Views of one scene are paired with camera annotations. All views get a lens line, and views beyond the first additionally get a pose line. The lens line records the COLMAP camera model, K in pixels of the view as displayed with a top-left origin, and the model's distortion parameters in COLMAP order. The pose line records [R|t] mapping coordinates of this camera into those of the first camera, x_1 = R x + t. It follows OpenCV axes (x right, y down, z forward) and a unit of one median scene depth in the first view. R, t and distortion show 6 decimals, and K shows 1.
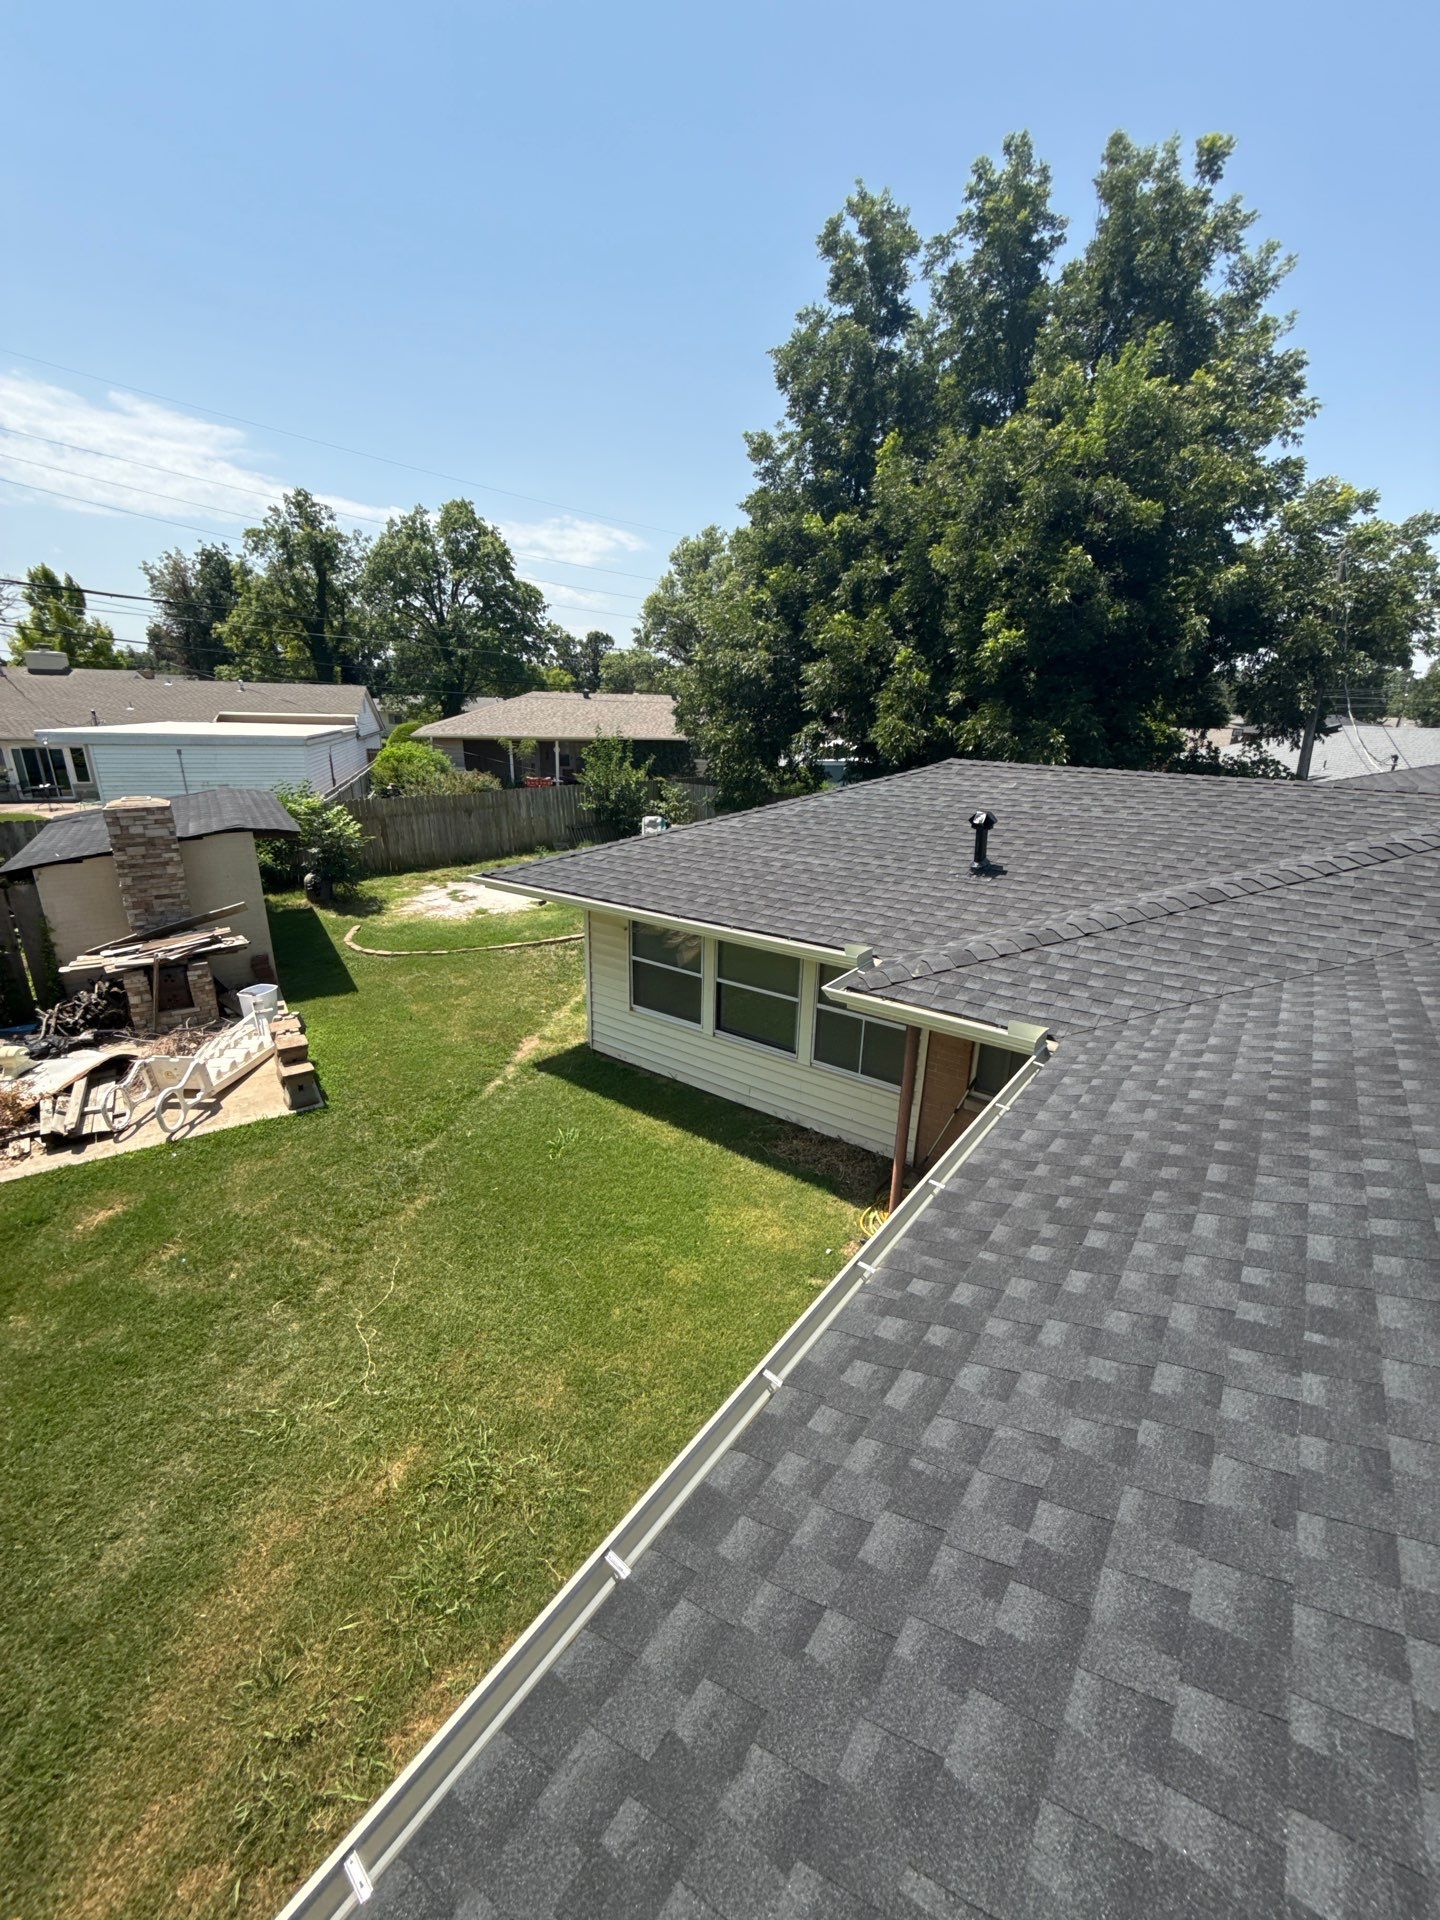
lens RADIAL K [[736.8, 0, 710.5], [0, 736.8, 962.0], [0, 0, 1]] dist [-0.016751, 0.001915]
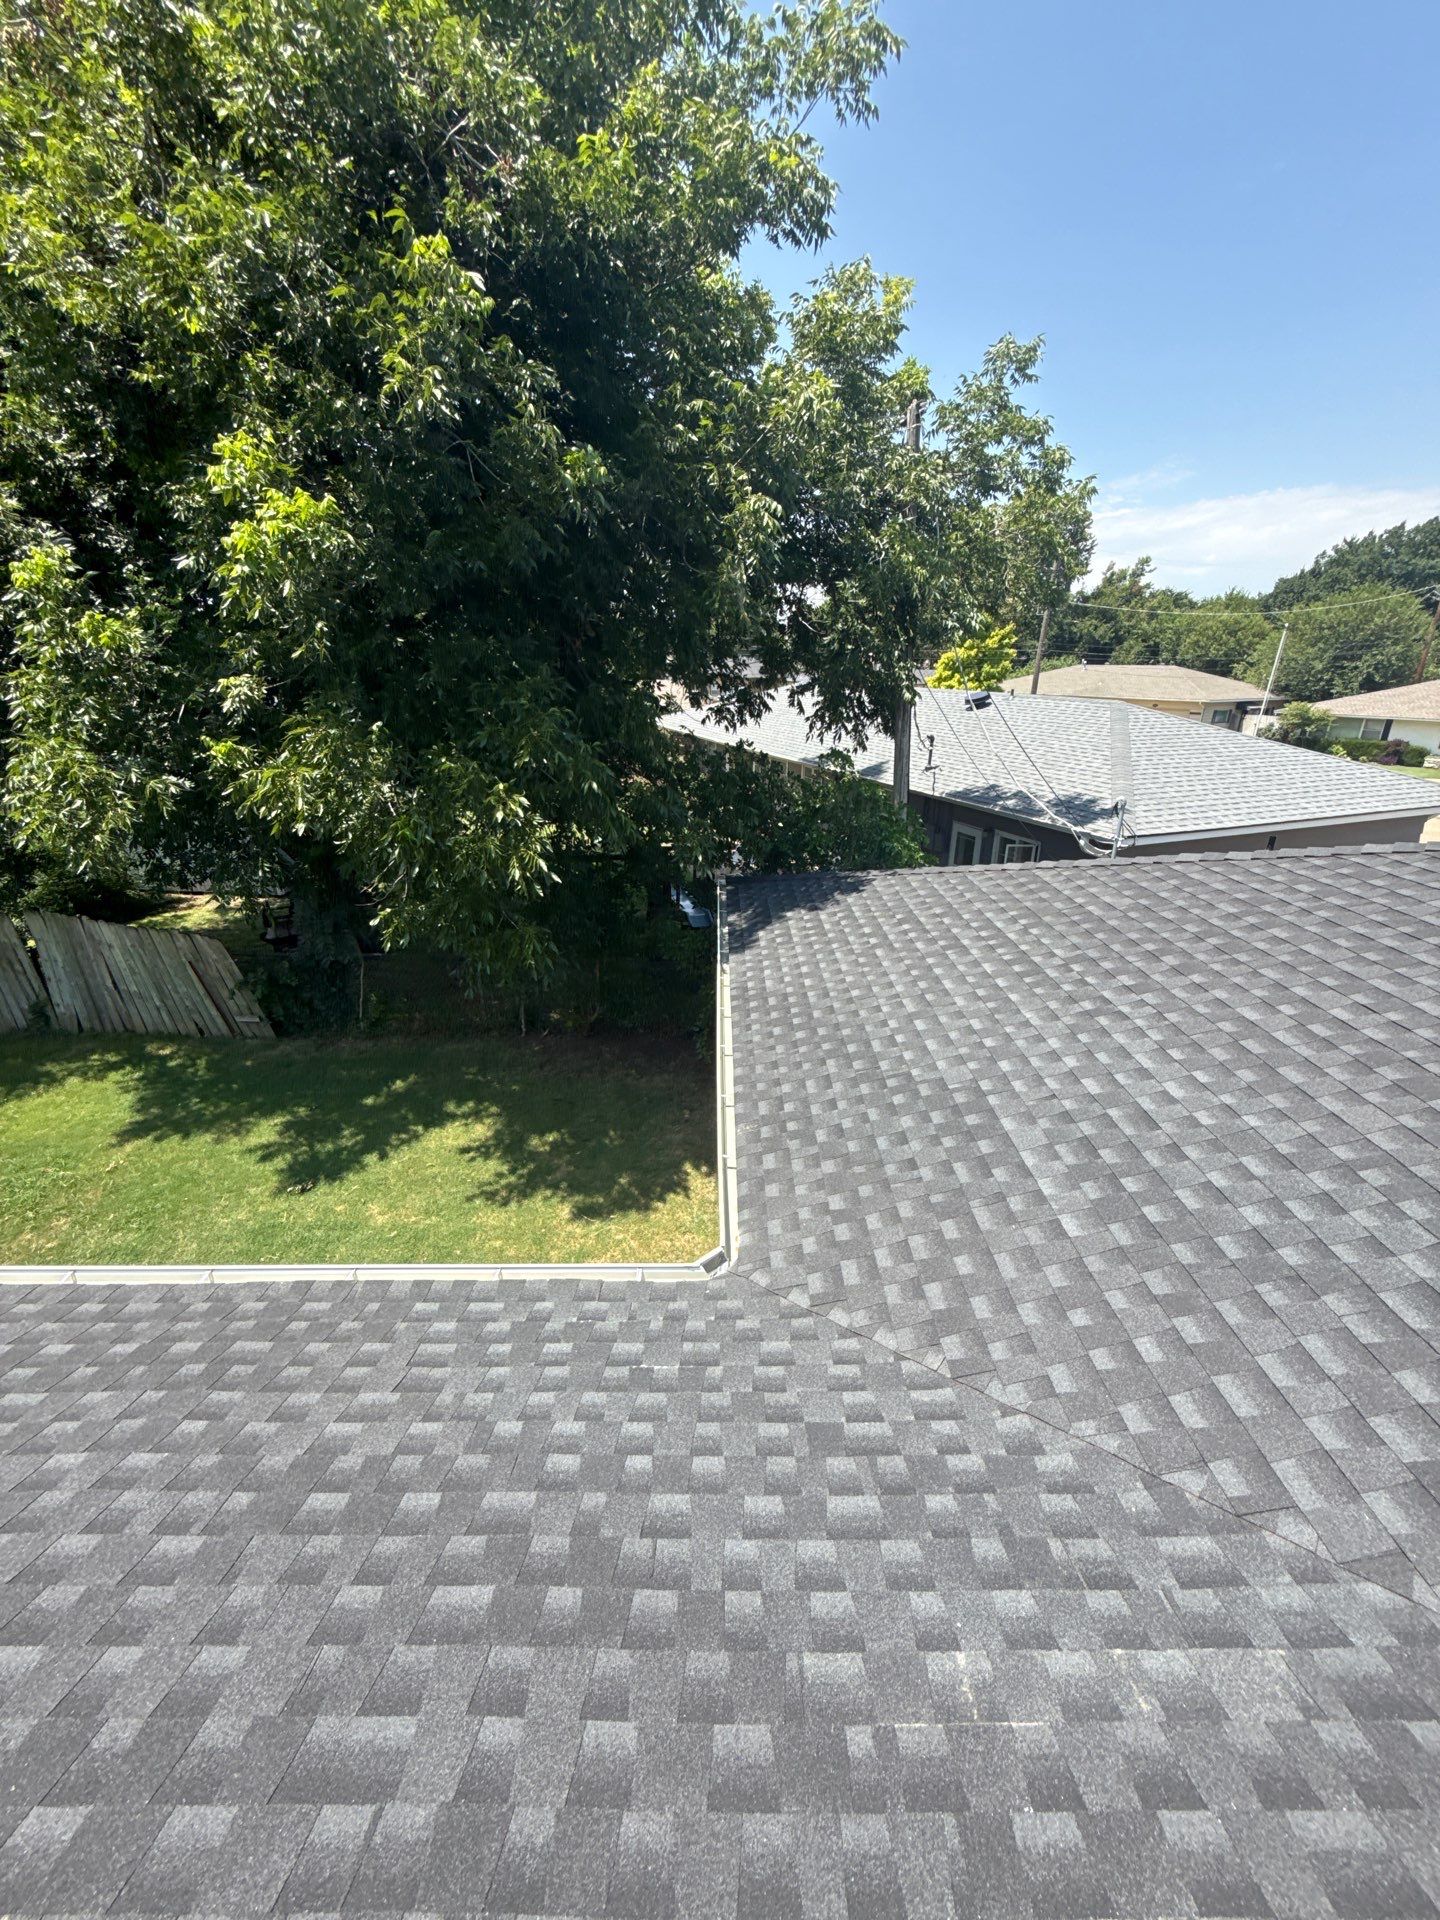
lens RADIAL K [[736.8, 0, 691.0], [0, 736.8, 960.4], [0, 0, 1]] dist [-0.016751, 0.001915]
pose [[0.792033, -0.251648, 0.556199, 0.311866], [0.208225, 0.967811, 0.141364, -0.260487], [-0.573870, 0.003849, 0.818938, 0.628261]]
